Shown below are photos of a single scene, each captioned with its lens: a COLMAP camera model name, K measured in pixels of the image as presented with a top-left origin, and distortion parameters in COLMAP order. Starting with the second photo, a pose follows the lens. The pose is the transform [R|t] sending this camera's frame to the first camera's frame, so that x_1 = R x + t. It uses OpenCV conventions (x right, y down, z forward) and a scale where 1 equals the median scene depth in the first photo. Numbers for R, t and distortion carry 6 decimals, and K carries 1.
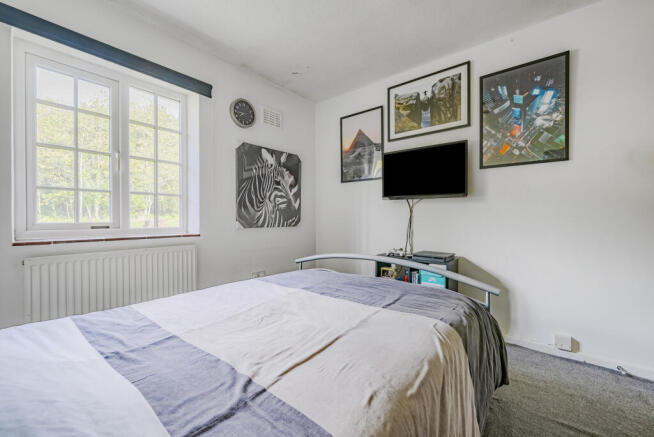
lens RADIAL K [[268.3, 0, 325.1], [0, 268.3, 219.0], [0, 0, 1]] dist [-0.002137, -0.000211]
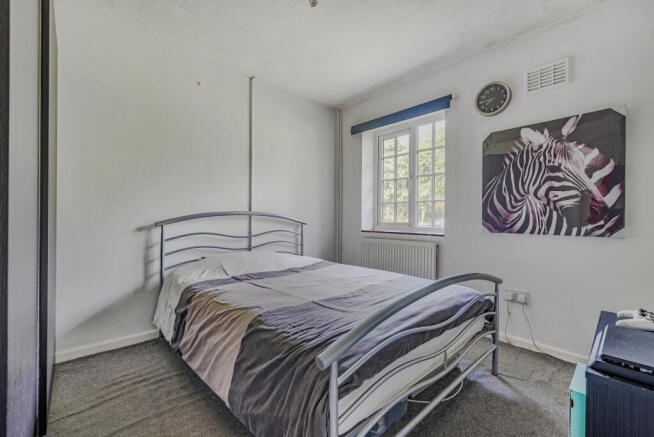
lens RADIAL K [[278.1, 0, 321.5], [0, 278.1, 217.9], [0, 0, 1]] dist [0.000715, -0.000013]
pose [[-0.154163, 0.002332, -0.988043, 0.615628], [-0.012994, 0.999906, 0.004387, -0.008331], [0.987960, 0.013514, -0.154118, 0.556787]]
